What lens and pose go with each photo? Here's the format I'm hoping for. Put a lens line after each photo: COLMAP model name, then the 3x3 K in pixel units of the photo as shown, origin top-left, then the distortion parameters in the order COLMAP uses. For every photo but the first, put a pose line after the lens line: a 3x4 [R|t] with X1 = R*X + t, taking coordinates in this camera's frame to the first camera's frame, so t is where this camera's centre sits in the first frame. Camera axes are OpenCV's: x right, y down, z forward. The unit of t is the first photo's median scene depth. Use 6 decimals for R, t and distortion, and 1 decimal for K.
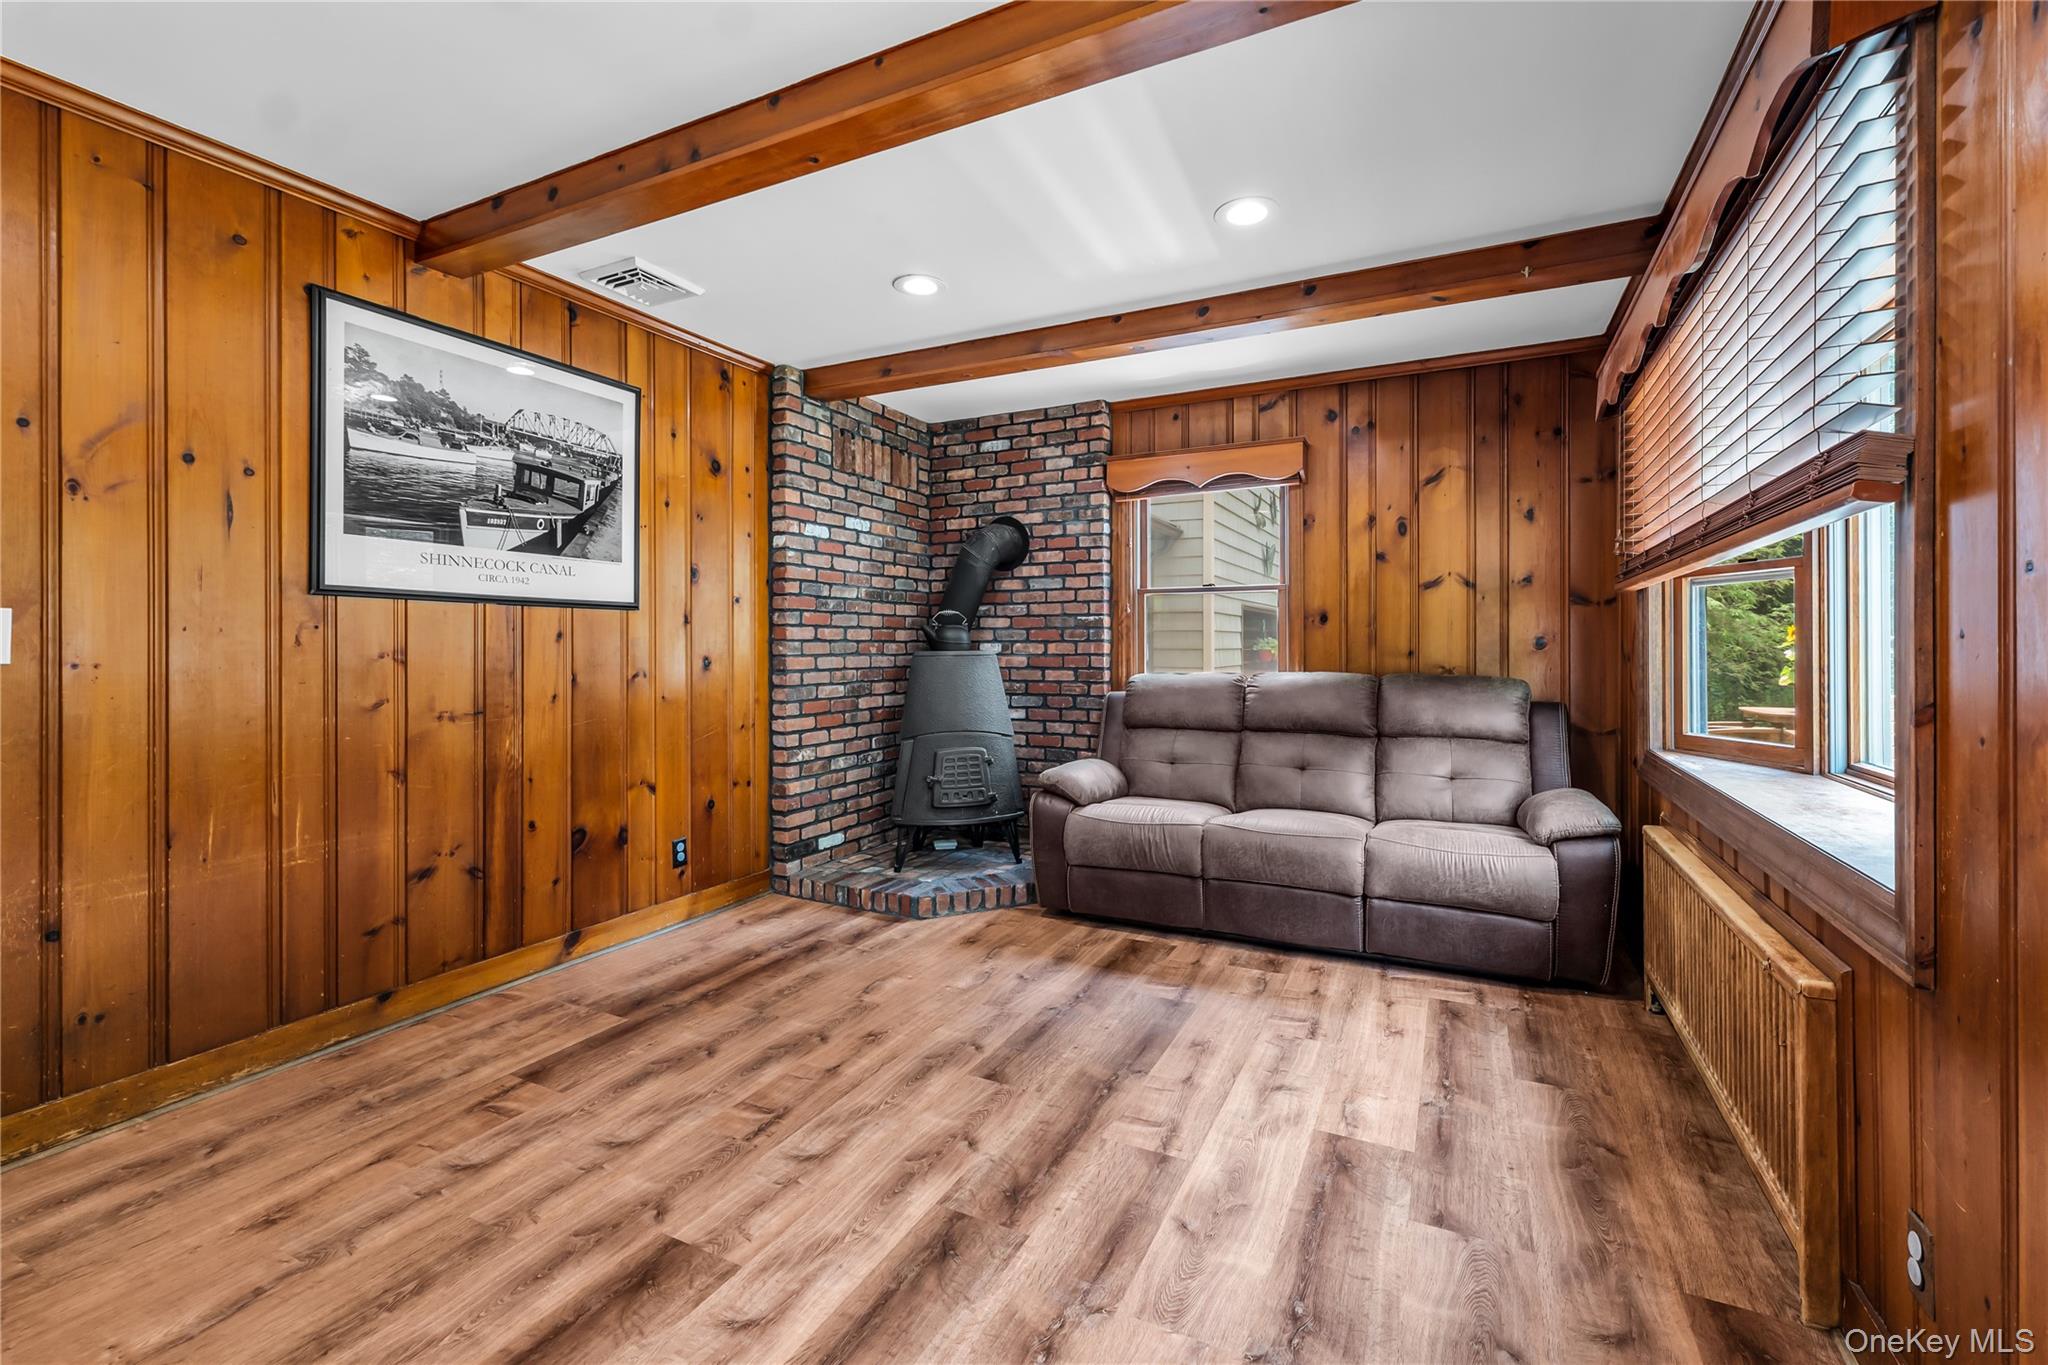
lens RADIAL K [[857.9, 0, 1033.9], [0, 857.9, 647.1], [0, 0, 1]] dist [0.001225, 0.000033]
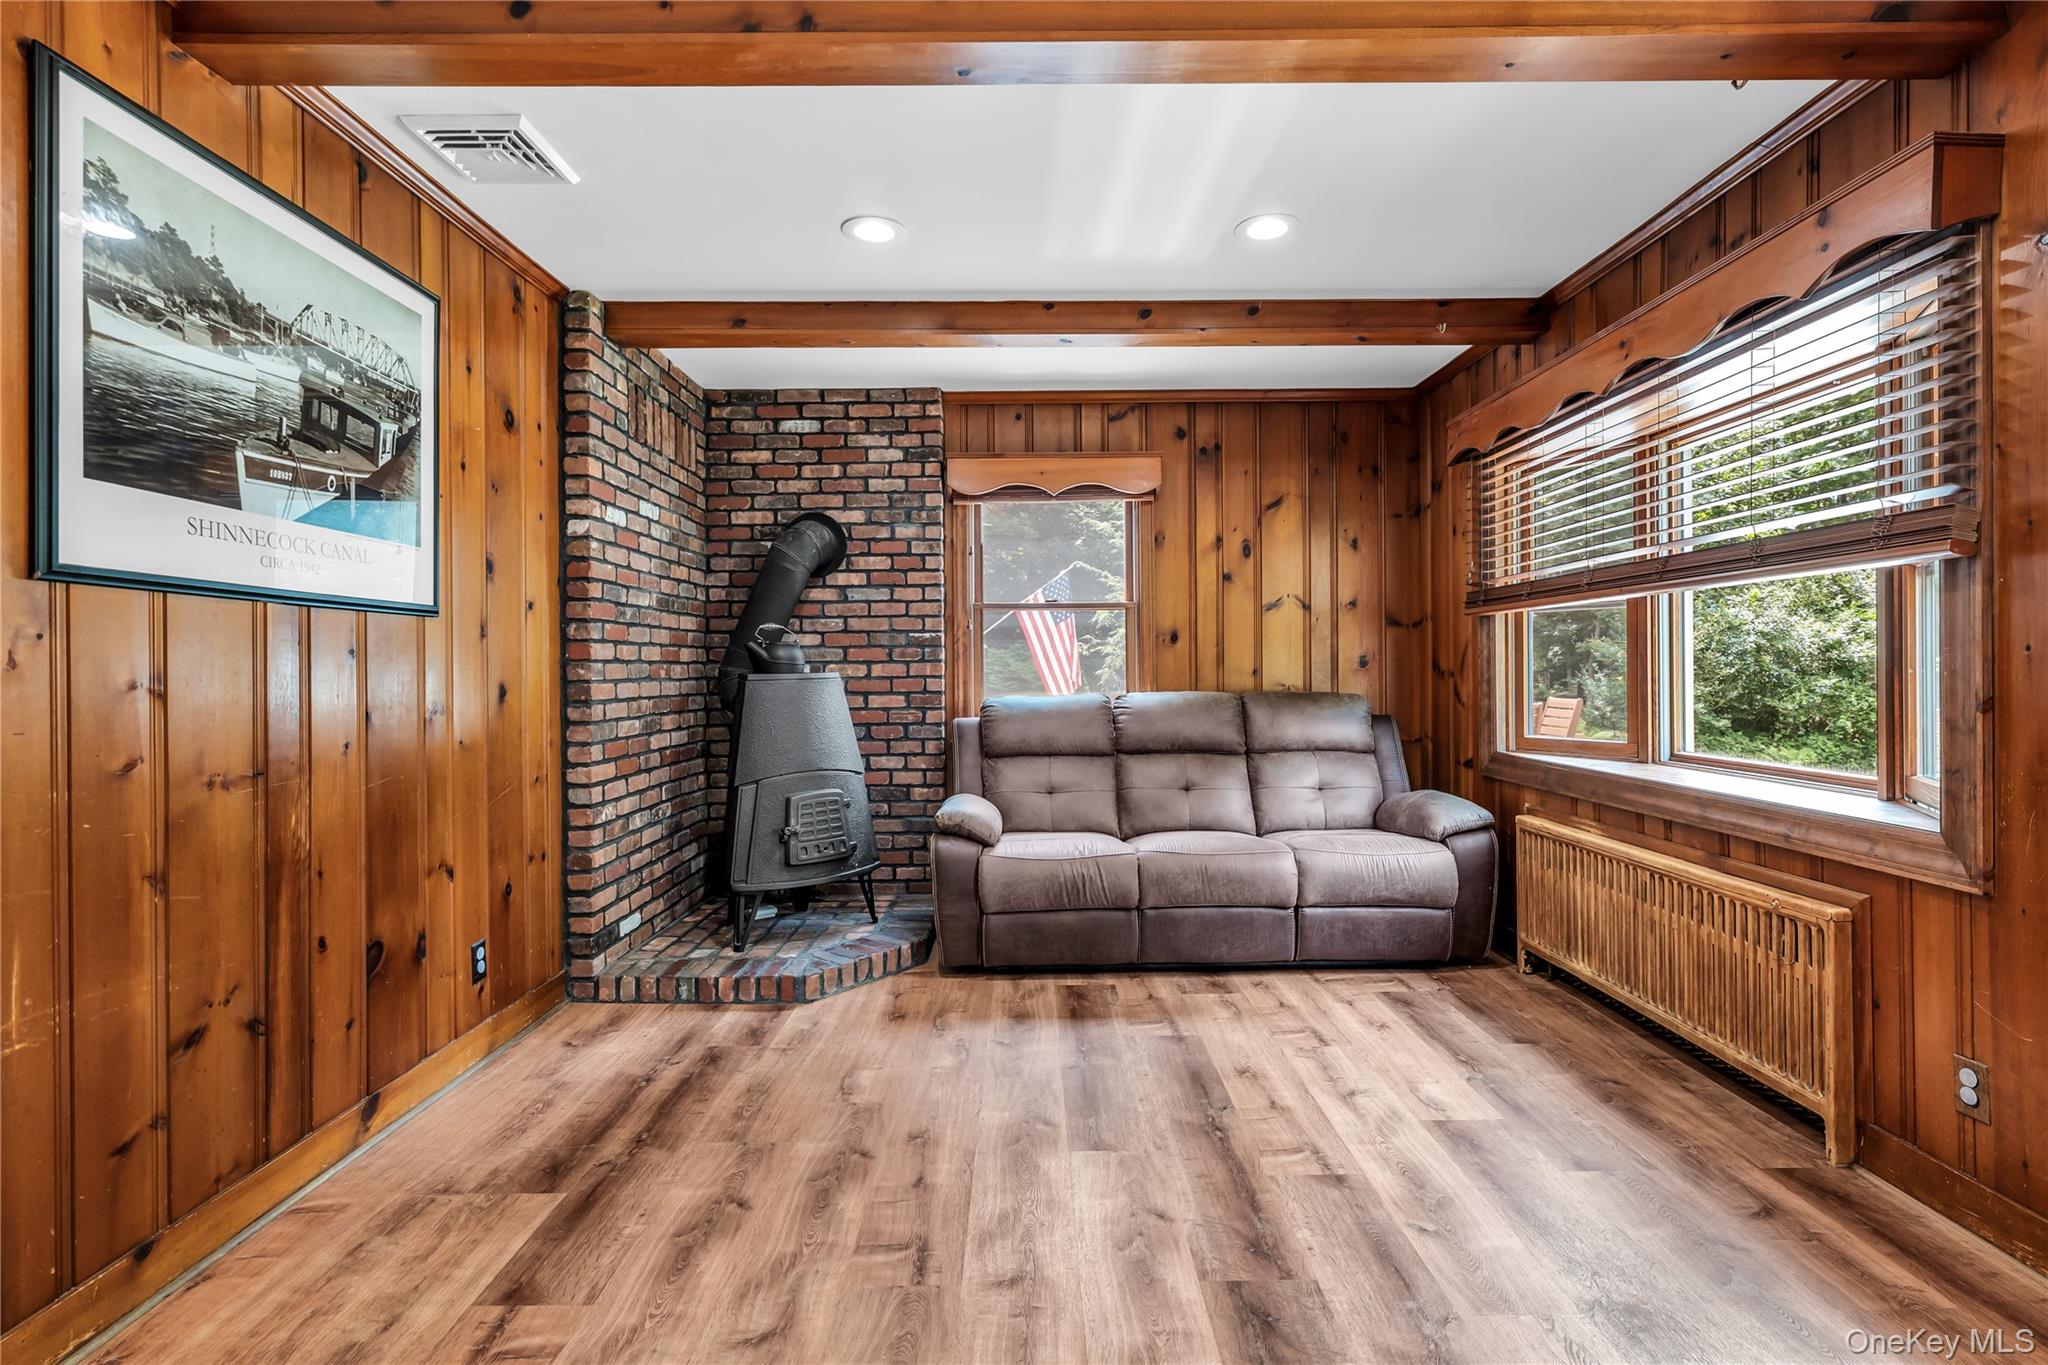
lens RADIAL K [[971.1, 0, 1029.7], [0, 971.1, 671.1], [0, 0, 1]] dist [-0.000107, -0.000287]
pose [[0.895877, -0.007195, 0.444243, -0.392644], [0.007011, 0.999973, 0.002057, 0.002454], [-0.444246, 0.001272, 0.895904, 0.089444]]
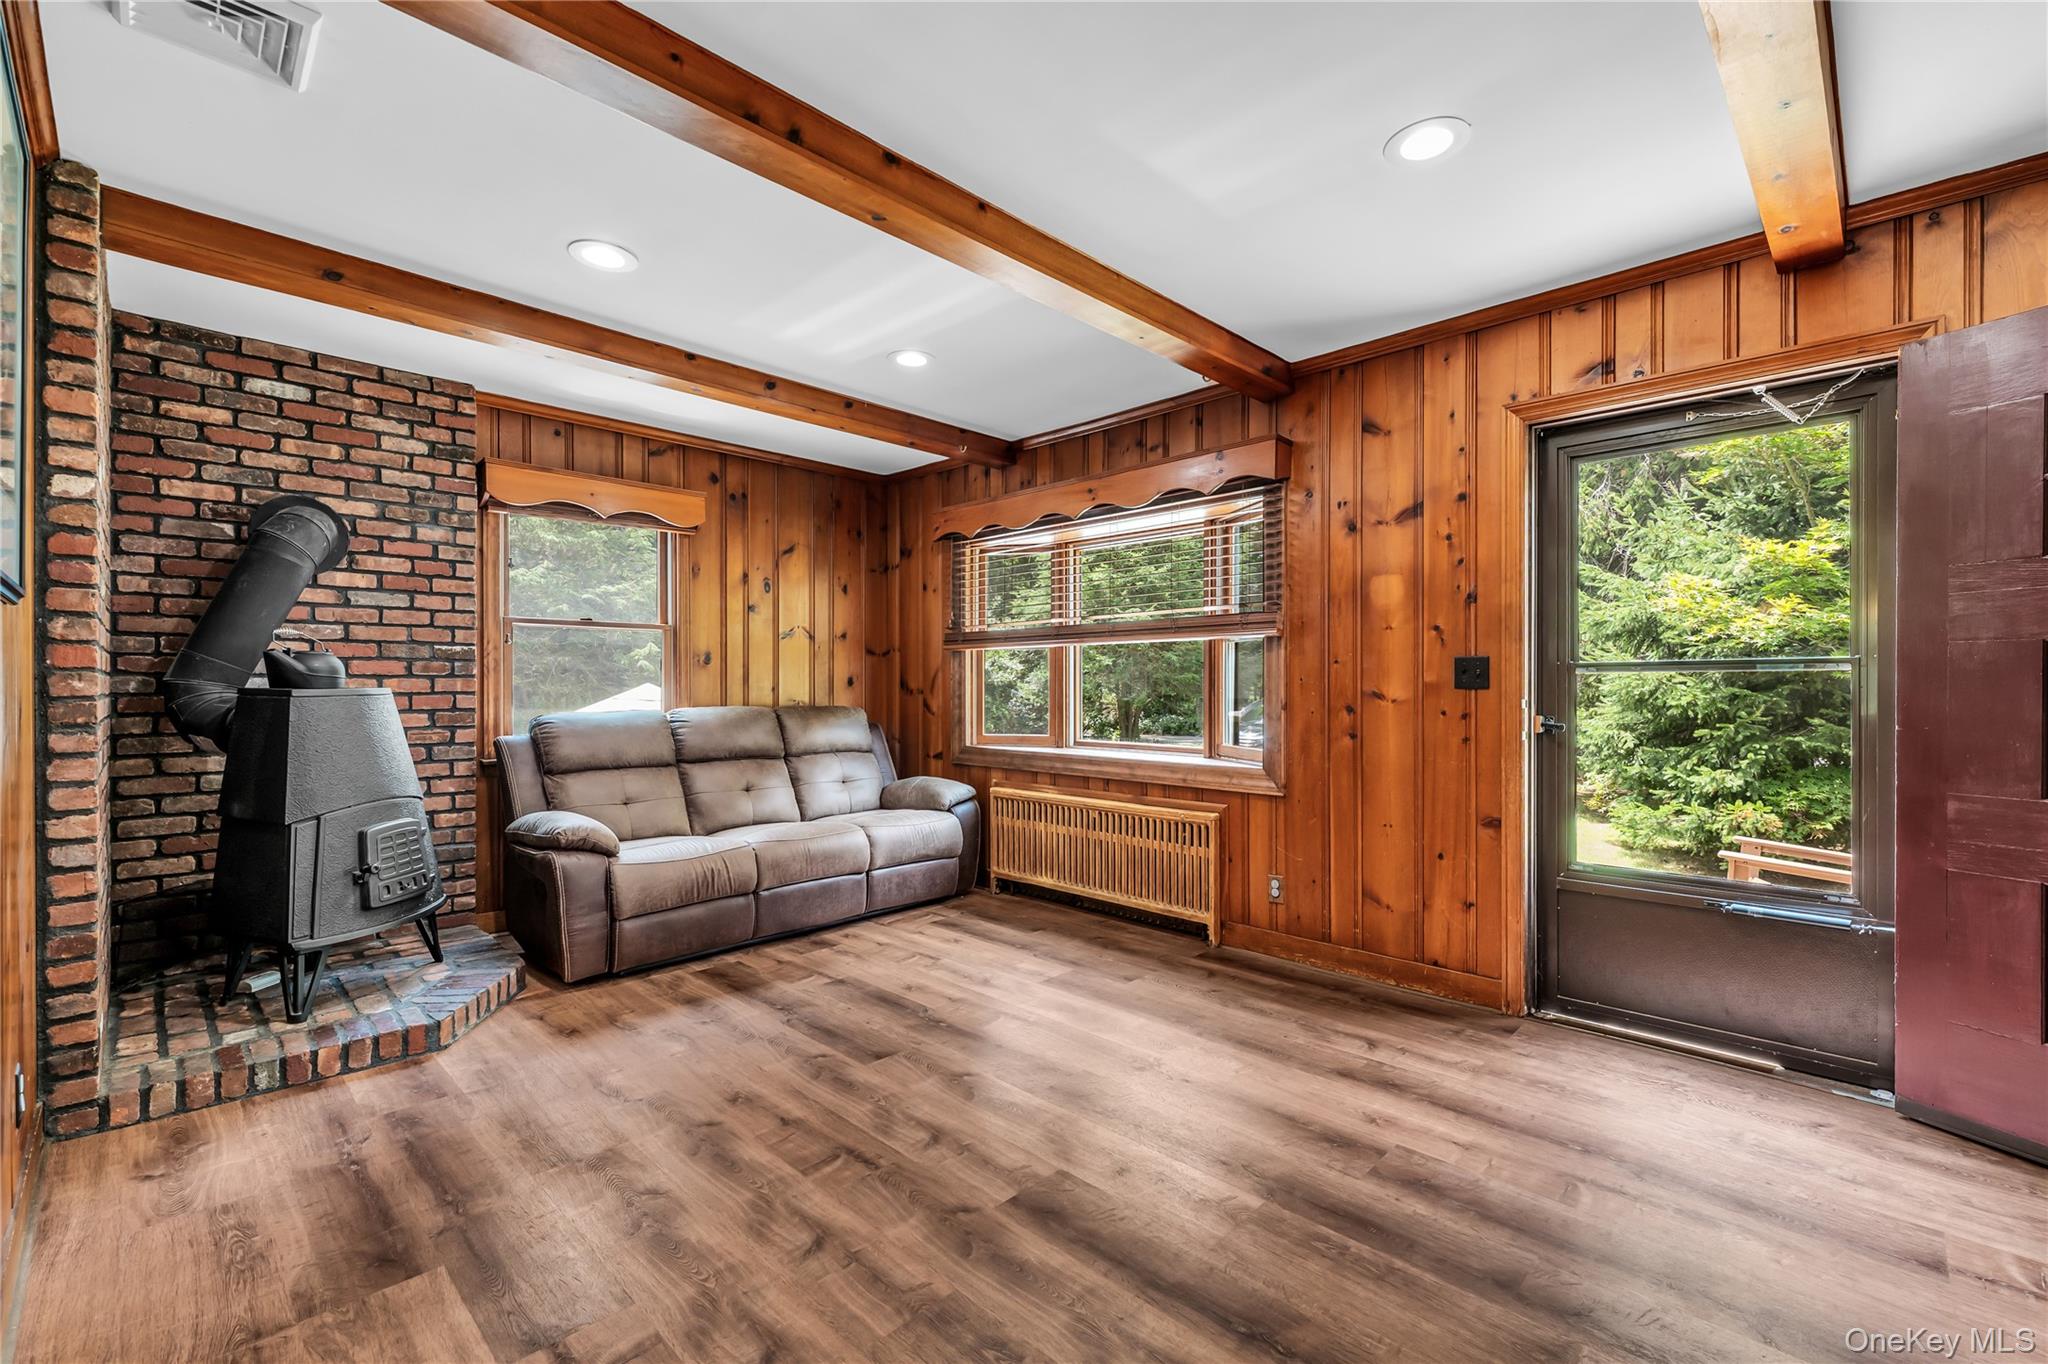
lens RADIAL K [[873.9, 0, 1032.1], [0, 873.9, 689.9], [0, 0, 1]] dist [0.000457, -0.000344]
pose [[0.311753, -0.004166, 0.950154, -0.773399], [-0.000972, 0.999988, 0.004703, 0.001993], [-0.950163, -0.002390, 0.311746, 0.311240]]
